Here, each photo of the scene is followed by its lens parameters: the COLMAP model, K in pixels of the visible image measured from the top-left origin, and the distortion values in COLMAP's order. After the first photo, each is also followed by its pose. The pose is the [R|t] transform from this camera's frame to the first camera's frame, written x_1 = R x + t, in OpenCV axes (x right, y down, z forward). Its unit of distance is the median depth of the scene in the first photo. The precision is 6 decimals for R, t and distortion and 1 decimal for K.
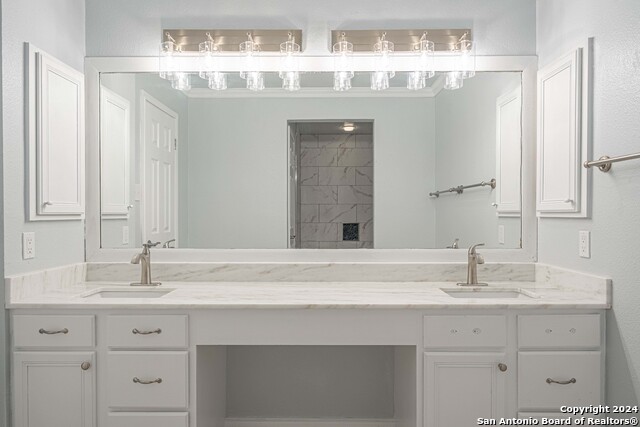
lens RADIAL K [[419.3, 0, 320.0], [0, 419.3, 213.5], [0, 0, 1]] dist [0.003795, 0.002754]
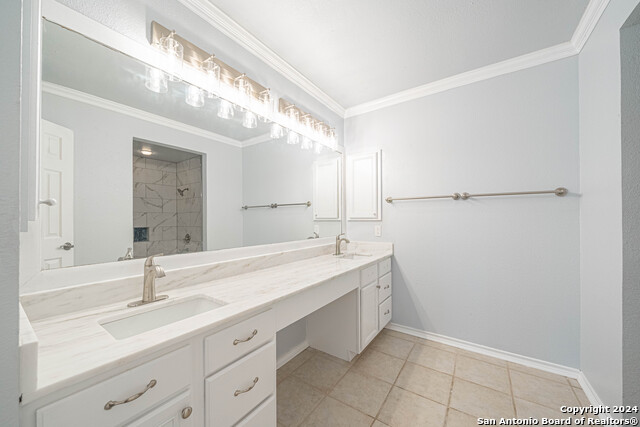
lens RADIAL K [[238.5, 0, 320.8], [0, 238.5, 216.6], [0, 0, 1]] dist [-0.001389, -0.000186]
pose [[0.555158, 0.007350, 0.831713, -0.604598], [0.003905, 0.999927, -0.011444, 0.001668], [-0.831736, 0.009601, 0.555088, 0.412802]]
